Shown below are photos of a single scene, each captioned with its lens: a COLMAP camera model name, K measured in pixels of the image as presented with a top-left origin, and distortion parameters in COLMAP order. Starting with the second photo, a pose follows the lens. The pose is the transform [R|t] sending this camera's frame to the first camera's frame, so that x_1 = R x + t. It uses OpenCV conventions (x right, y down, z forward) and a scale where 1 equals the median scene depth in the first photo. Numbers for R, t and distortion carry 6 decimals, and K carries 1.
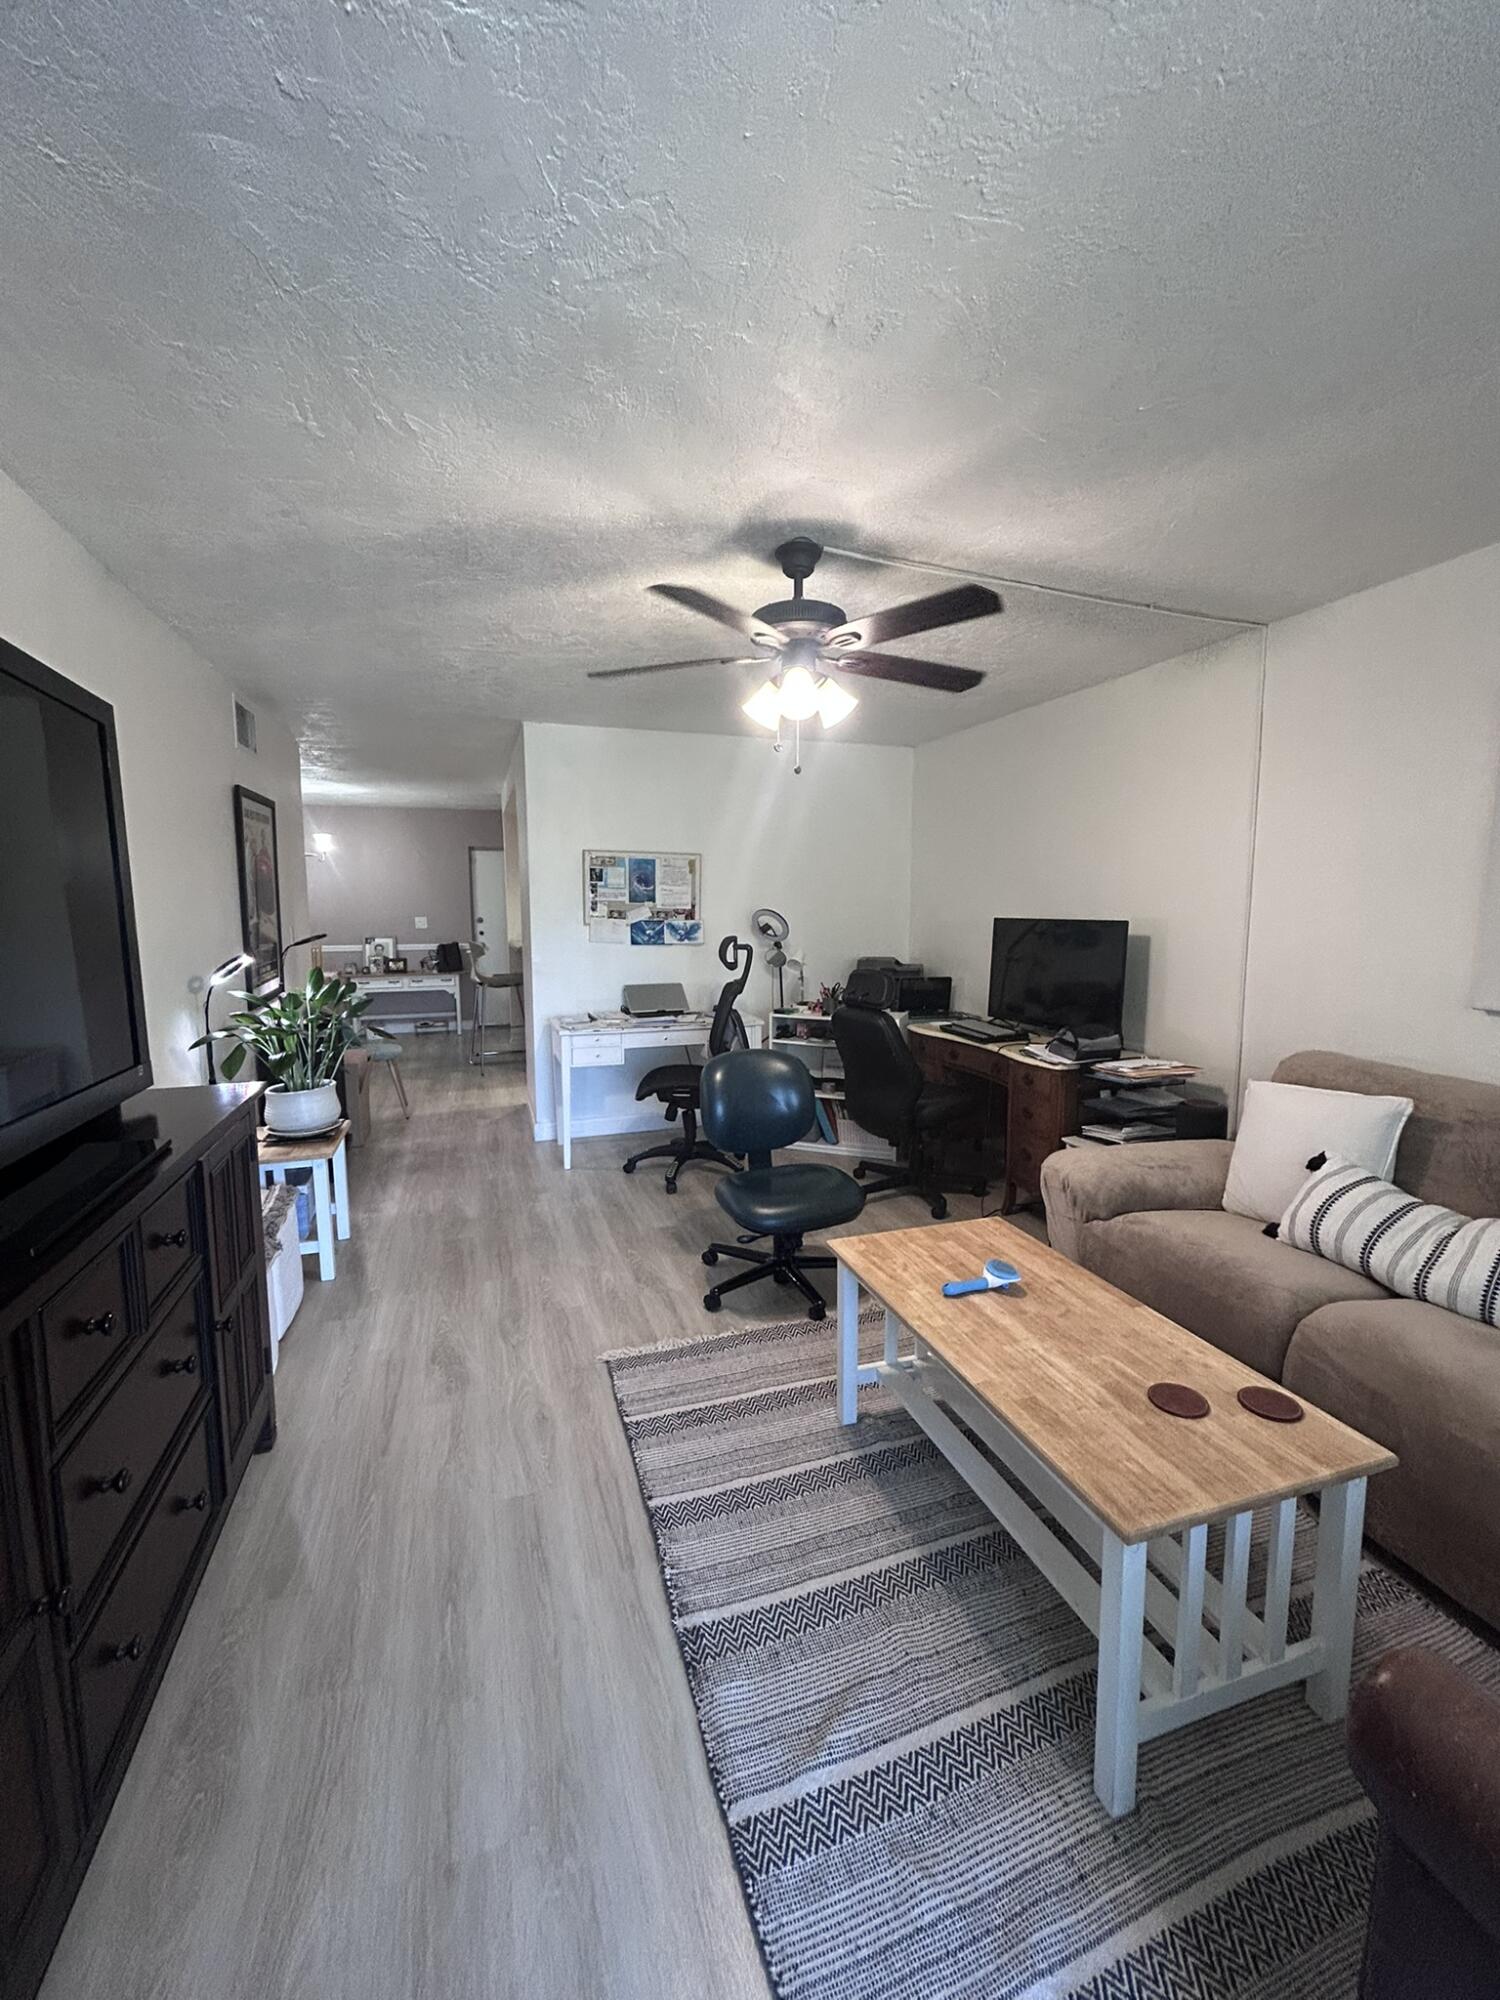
lens RADIAL K [[804.2, 0, 765.3], [0, 804.2, 997.8], [0, 0, 1]] dist [-0.017672, 0.000258]
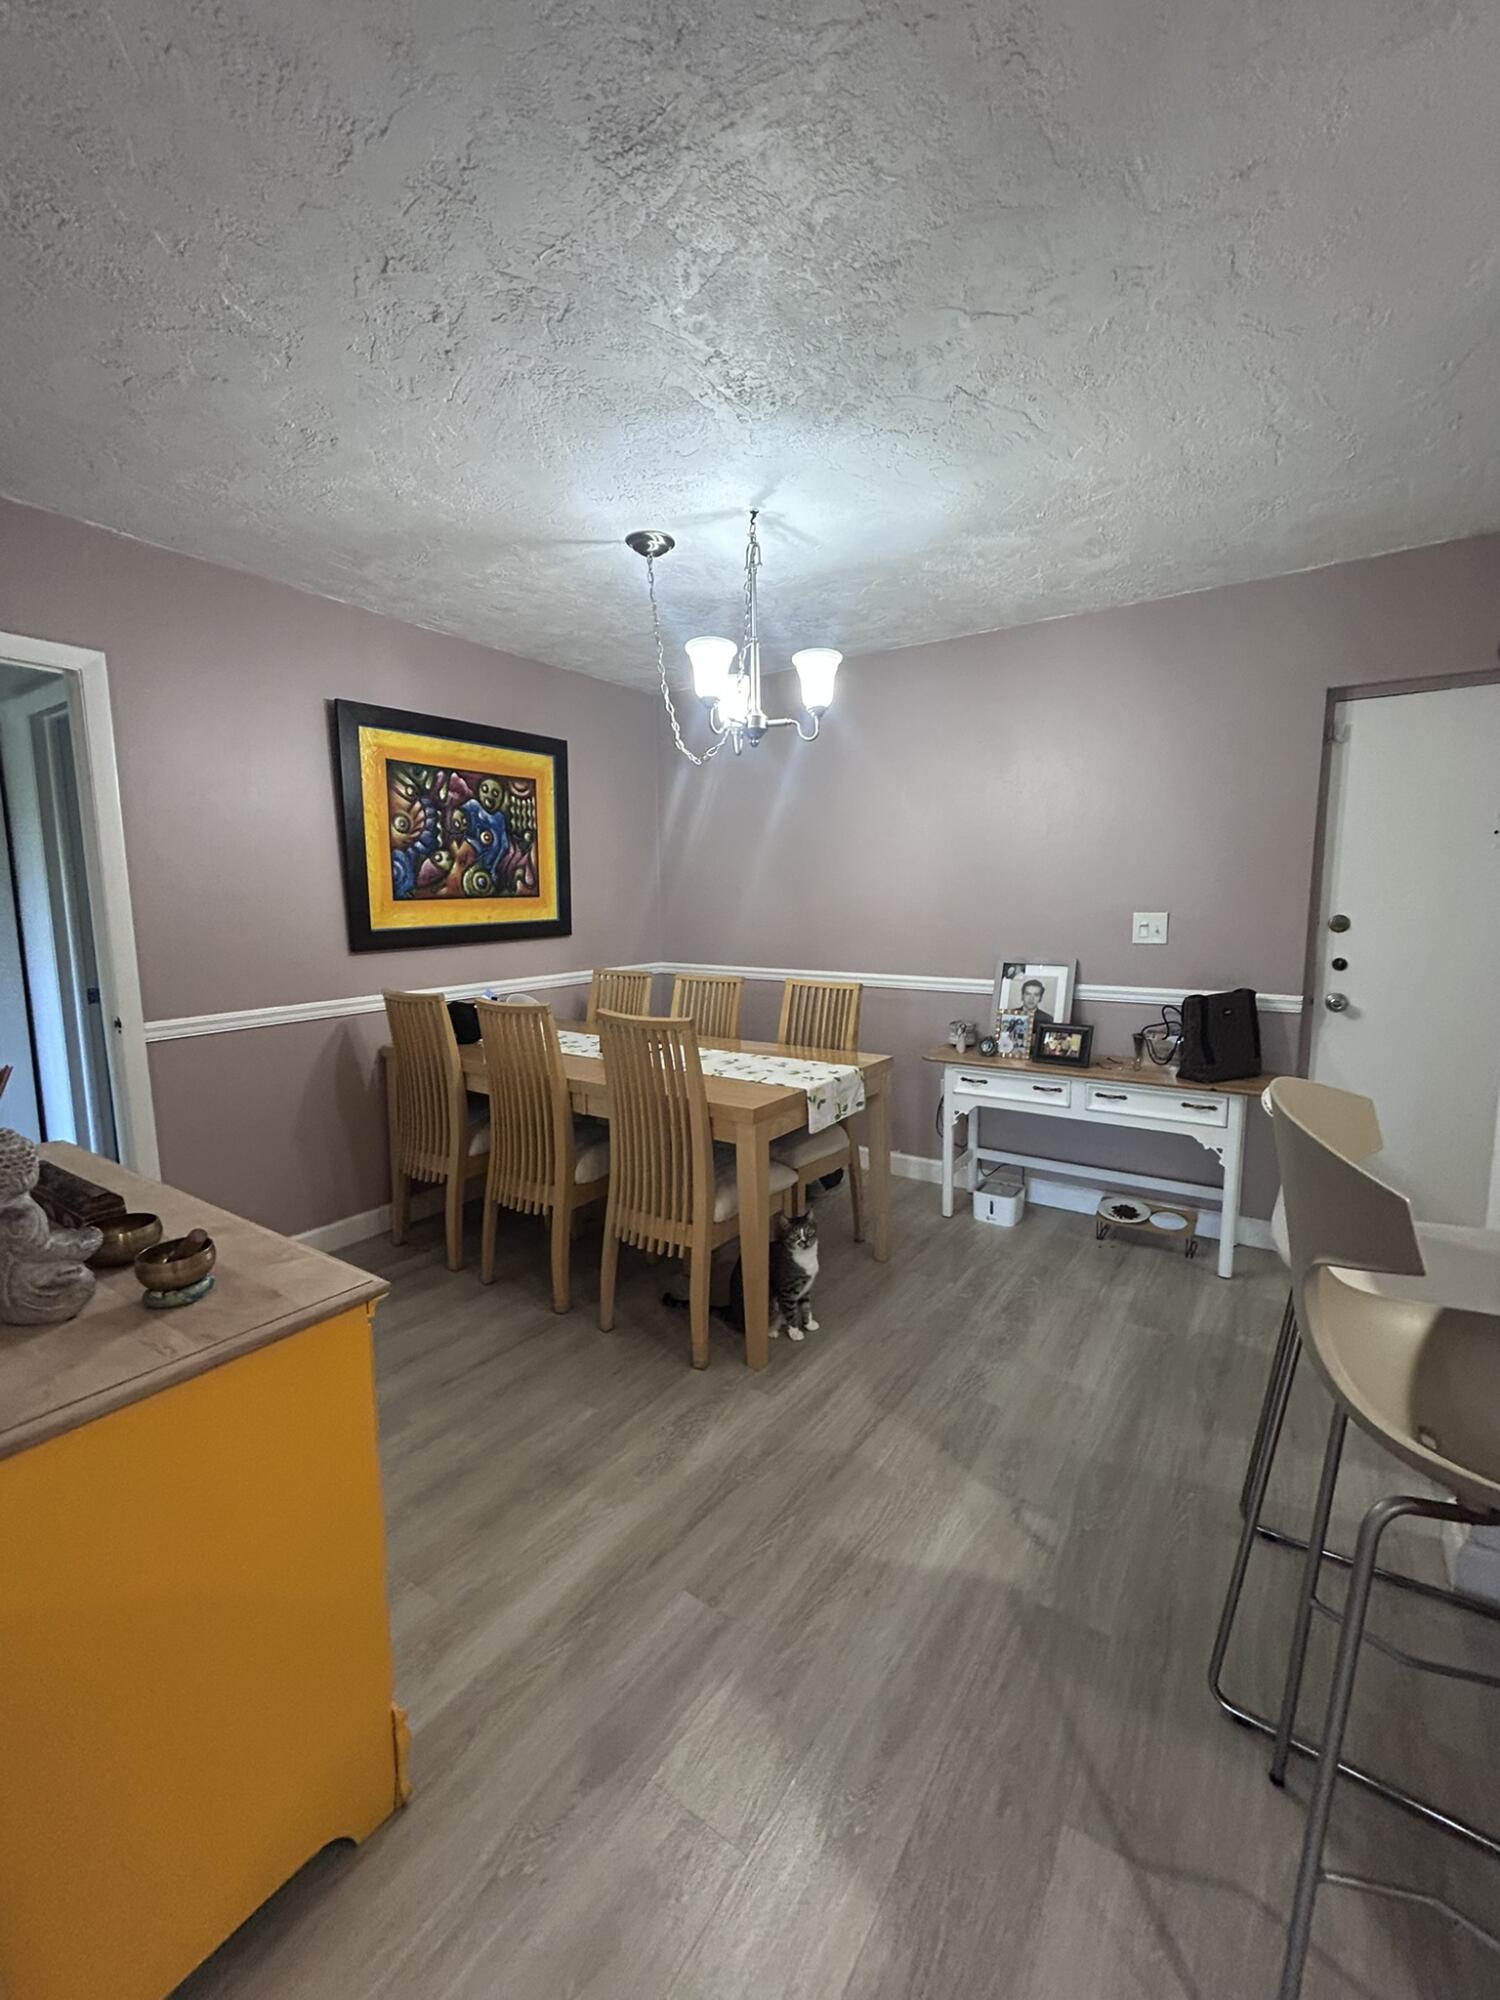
lens RADIAL K [[804.2, 0, 741.0], [0, 804.2, 1003.8], [0, 0, 1]] dist [-0.017672, 0.000258]
pose [[0.575414, 0.102473, -0.811417, -0.243299], [-0.087054, 0.994157, 0.063818, -0.067583], [0.813216, 0.033915, 0.580973, 0.651656]]
